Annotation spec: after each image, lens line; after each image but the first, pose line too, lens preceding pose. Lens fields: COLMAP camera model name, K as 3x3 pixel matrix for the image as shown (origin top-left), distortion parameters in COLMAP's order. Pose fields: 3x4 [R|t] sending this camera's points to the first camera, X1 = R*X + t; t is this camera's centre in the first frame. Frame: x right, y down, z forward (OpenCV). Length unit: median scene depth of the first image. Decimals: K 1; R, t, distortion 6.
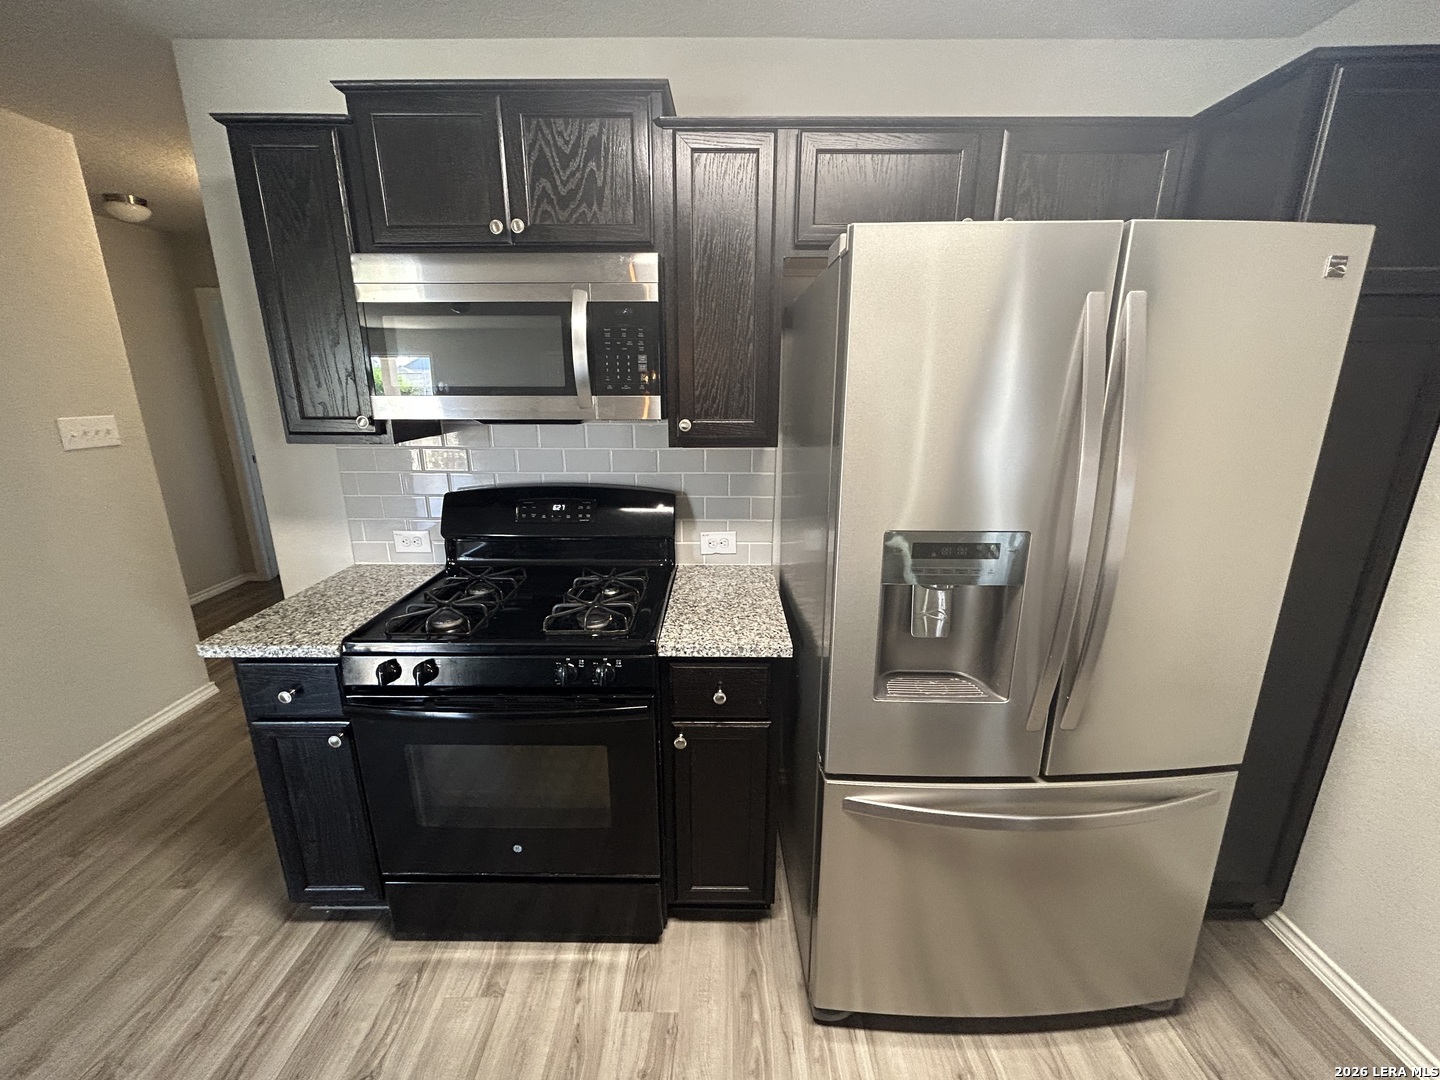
lens RADIAL K [[578.0, 0, 714.6], [0, 578.0, 536.3], [0, 0, 1]] dist [-0.000931, 0.000138]
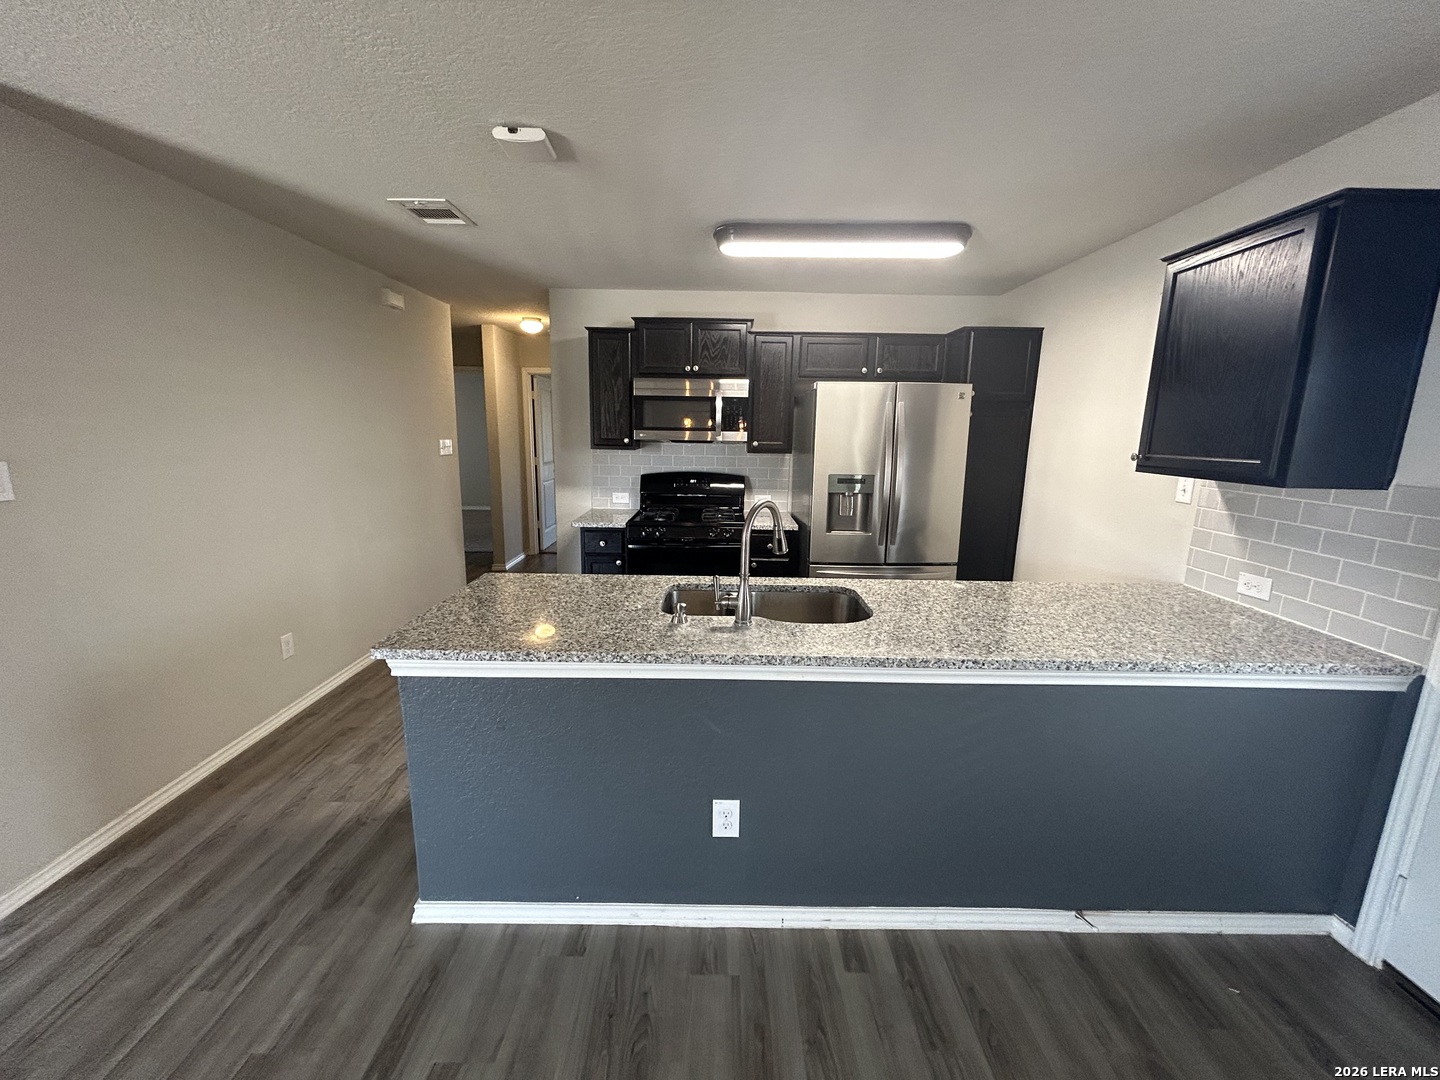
lens RADIAL K [[578.0, 0, 716.8], [0, 578.0, 538.5], [0, 0, 1]] dist [-0.000931, 0.000138]
pose [[0.999850, 0.015656, 0.007392, -0.241042], [-0.015029, 0.996818, -0.078286, 0.437184], [-0.008595, 0.078164, 0.996903, -1.539141]]
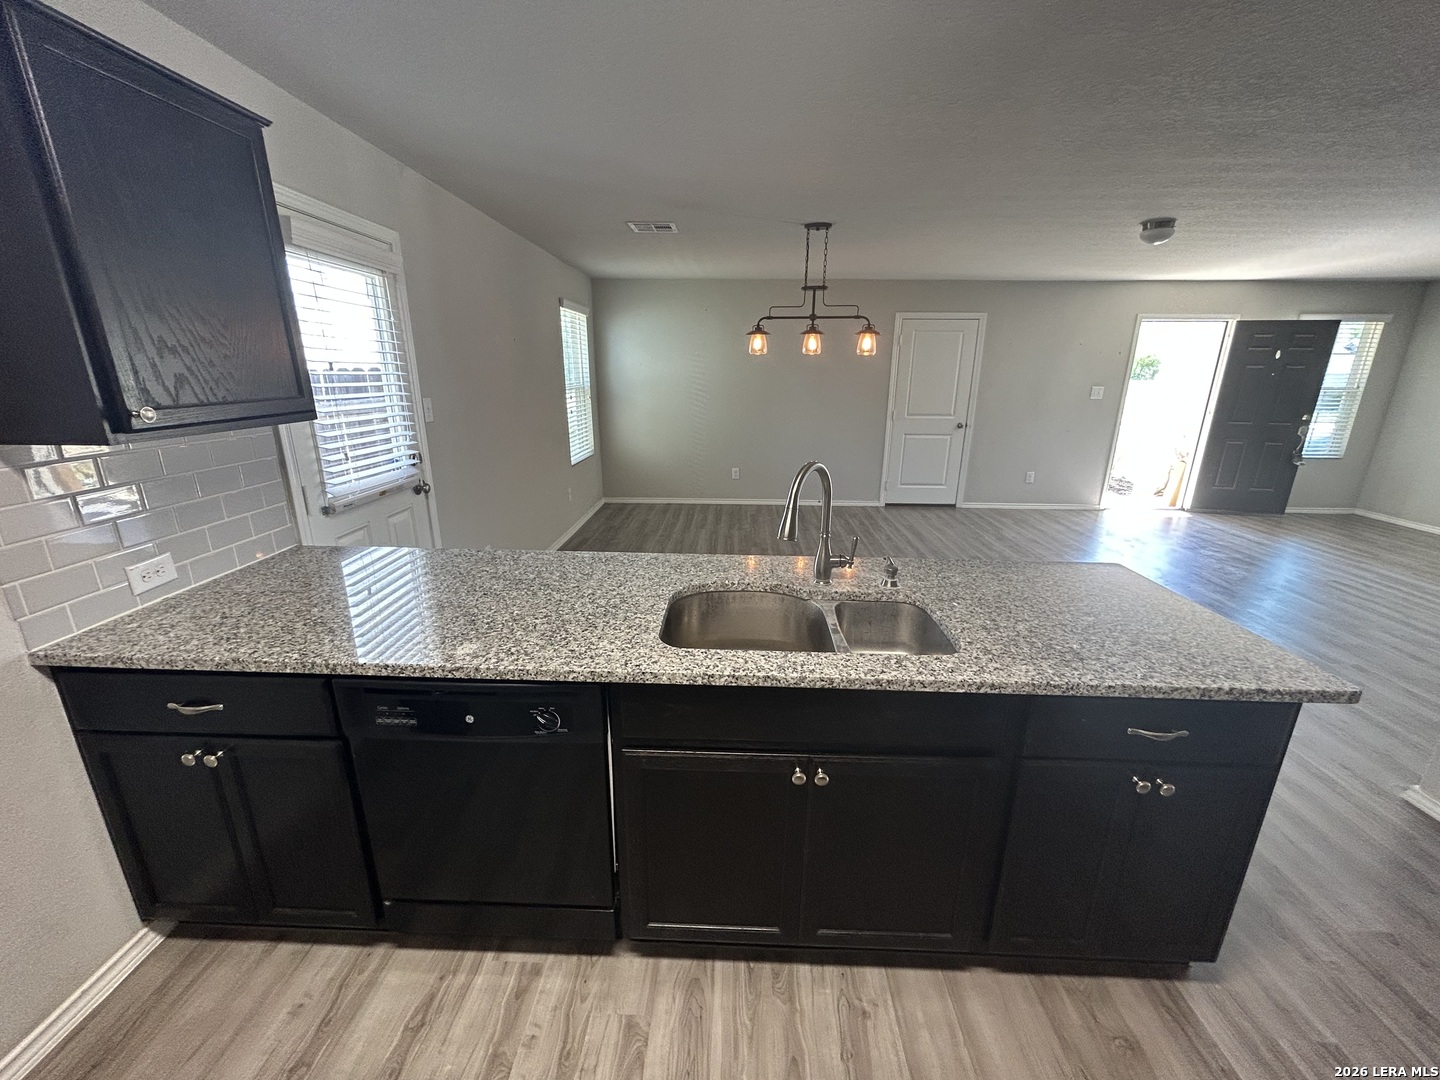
lens RADIAL K [[578.0, 0, 718.5], [0, 578.0, 537.9], [0, 0, 1]] dist [-0.000931, 0.000138]
pose [[-0.999547, -0.015930, 0.025553, 0.014338], [0.000163, 0.845717, 0.533632, -0.198069], [-0.030111, 0.533394, -0.845331, 0.691861]]
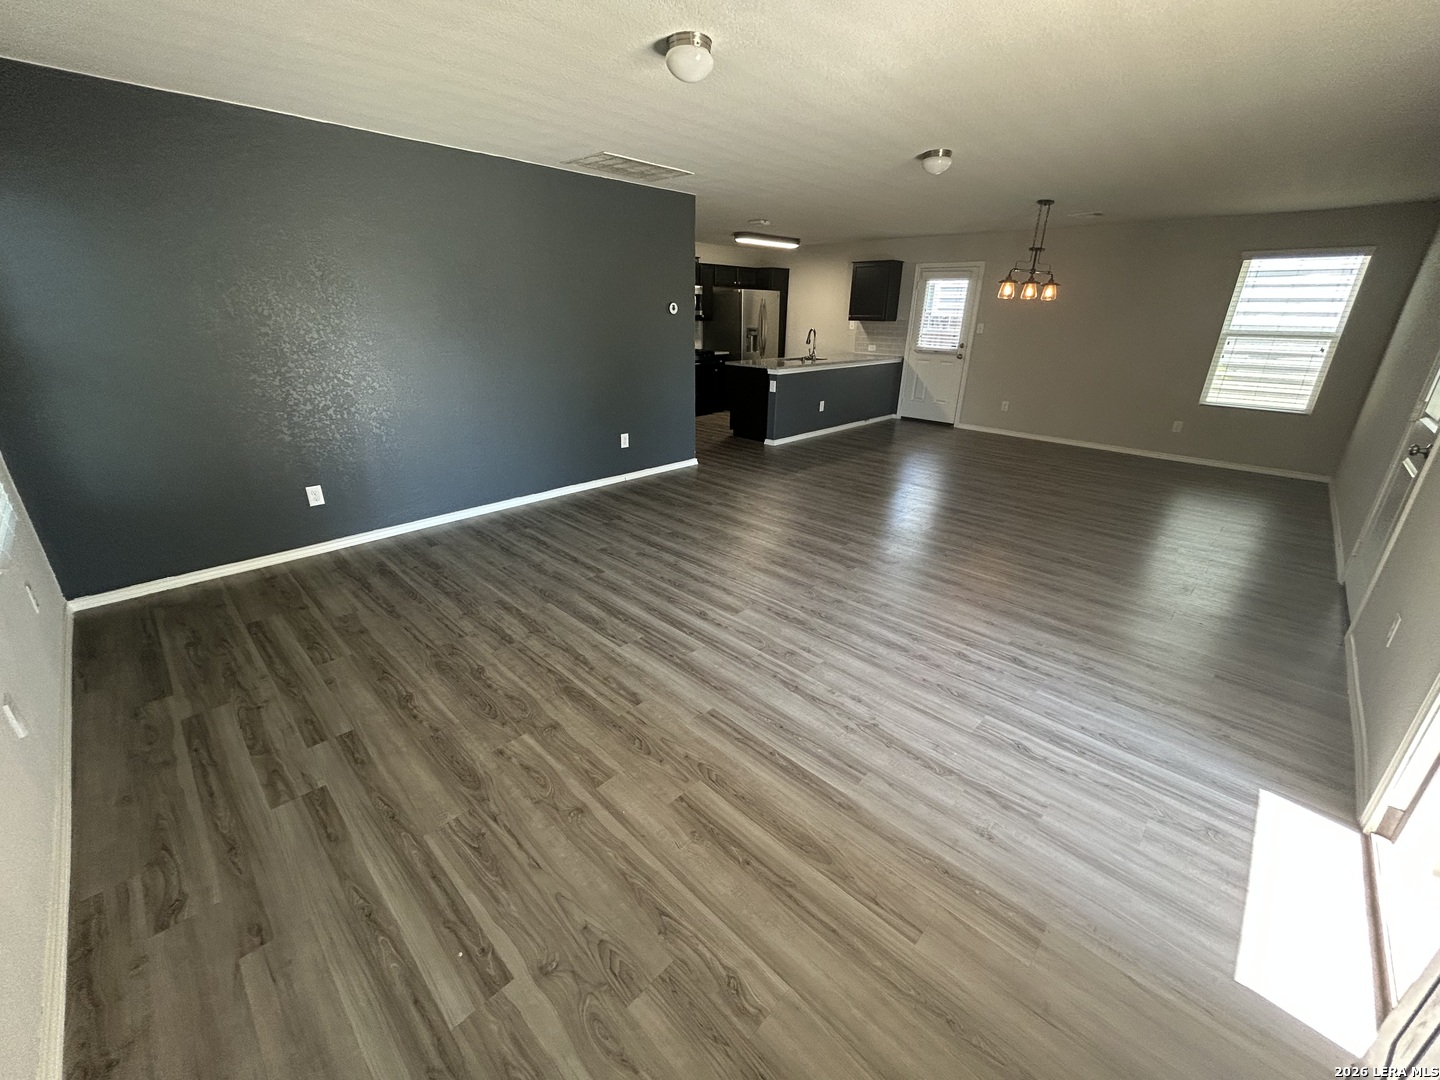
lens RADIAL K [[578.0, 0, 724.5], [0, 578.0, 533.7], [0, 0, 1]] dist [-0.000931, 0.000138]
pose [[0.688344, -0.252692, 0.679948, -4.451266], [0.181740, 0.967543, 0.175587, 0.947446], [-0.702248, 0.002709, 0.711927, -3.278152]]
